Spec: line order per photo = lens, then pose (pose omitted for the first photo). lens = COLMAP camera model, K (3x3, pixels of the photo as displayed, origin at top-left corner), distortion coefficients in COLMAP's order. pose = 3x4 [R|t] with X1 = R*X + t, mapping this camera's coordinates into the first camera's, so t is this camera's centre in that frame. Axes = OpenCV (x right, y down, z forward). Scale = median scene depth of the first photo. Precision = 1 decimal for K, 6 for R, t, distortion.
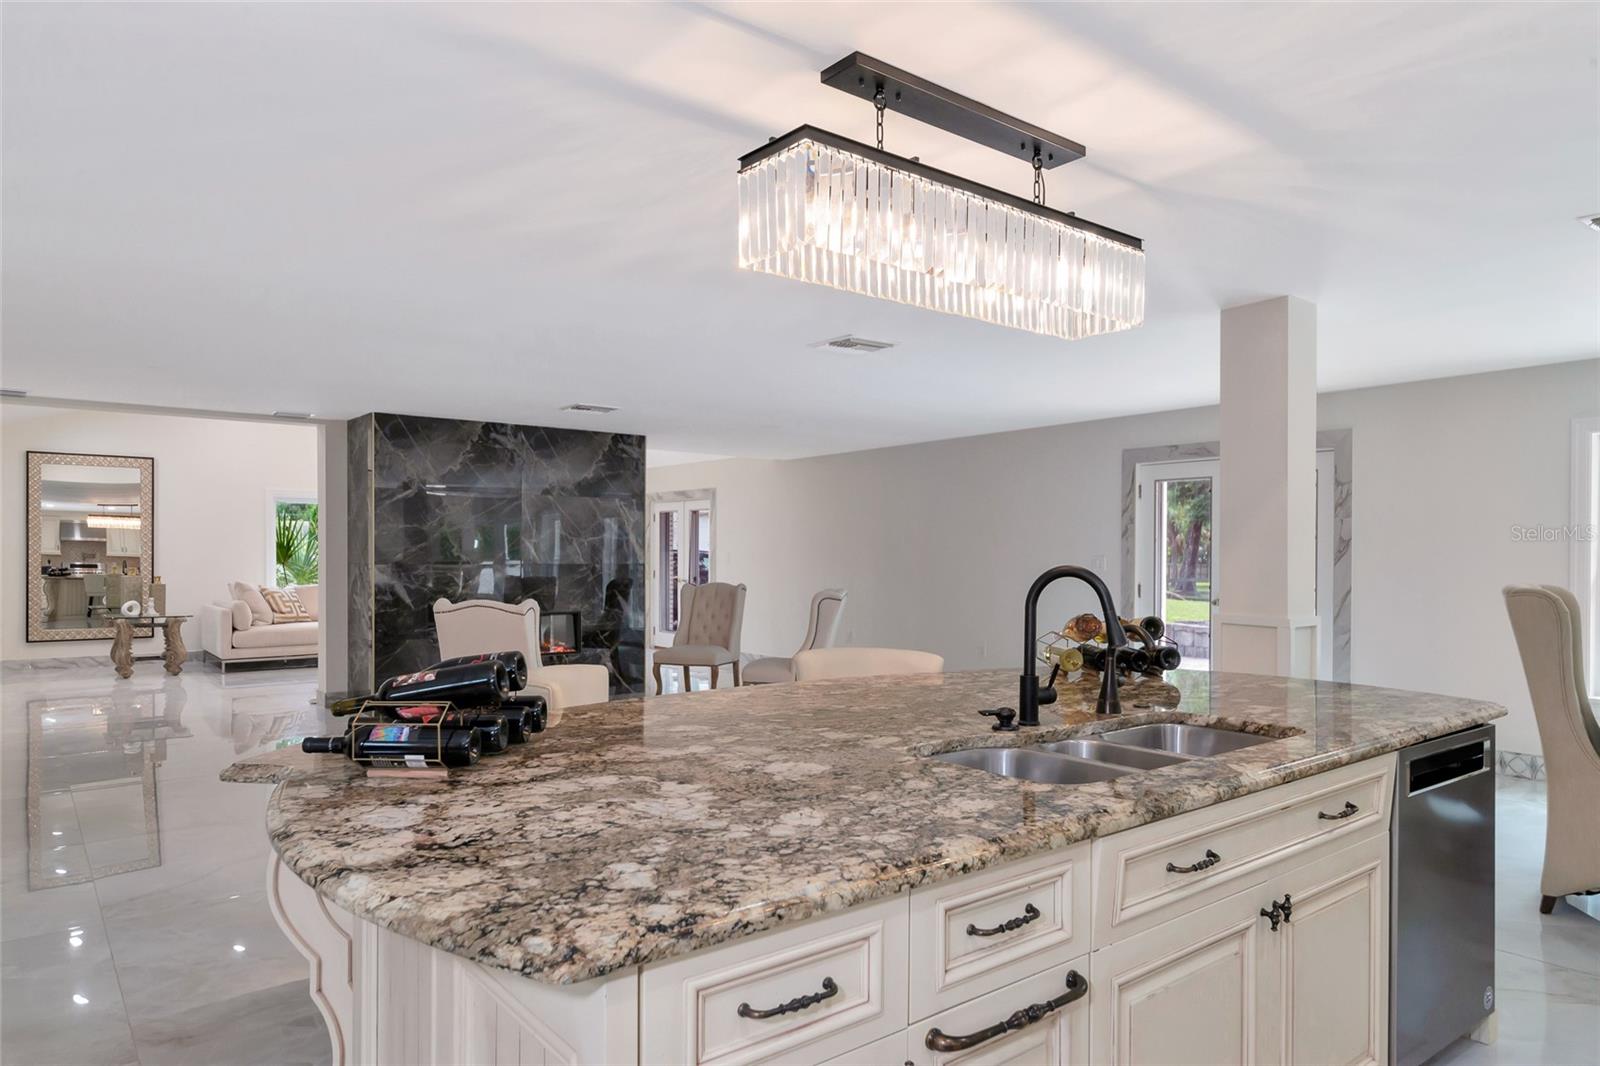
lens RADIAL K [[999.2, 0, 799.0], [0, 999.2, 550.5], [0, 0, 1]] dist [0.001879, -0.000017]
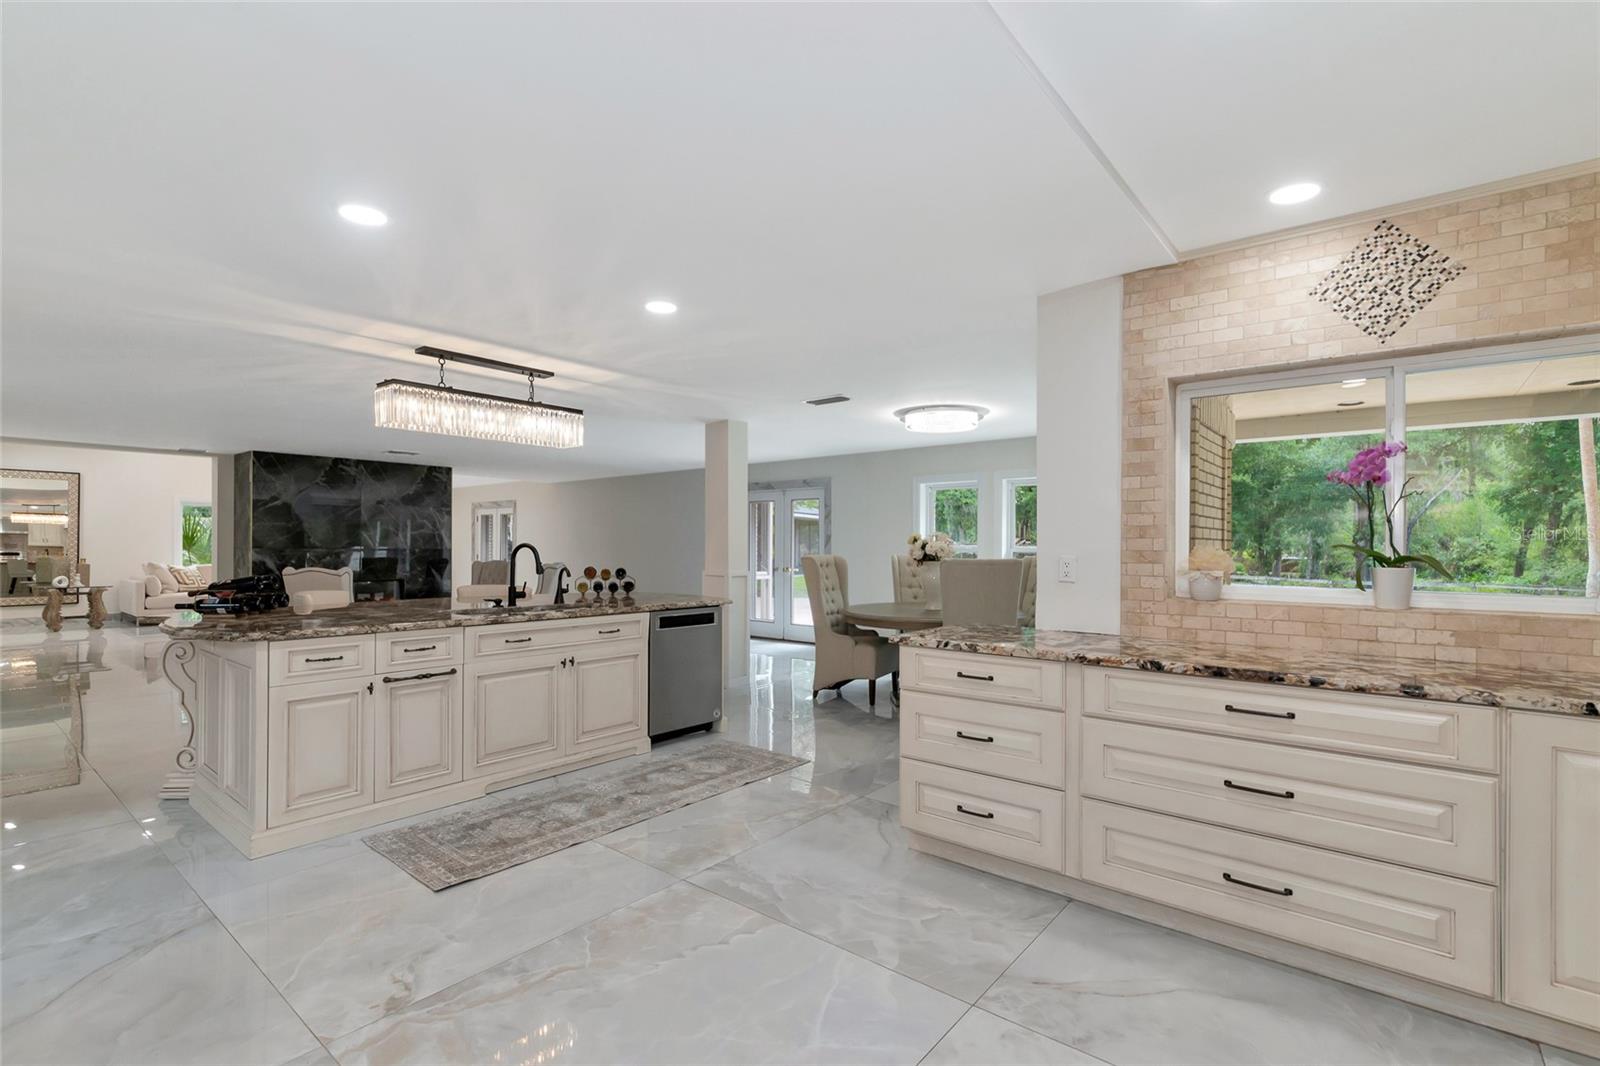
lens RADIAL K [[735.4, 0, 800.0], [0, 735.4, 533.0], [0, 0, 1]] dist [-0.001663, 0.000152]
pose [[0.977810, 0.004532, 0.209446, 0.124684], [-0.001519, 0.999893, -0.014542, 0.003930], [-0.209489, 0.013901, 0.977712, -0.217564]]
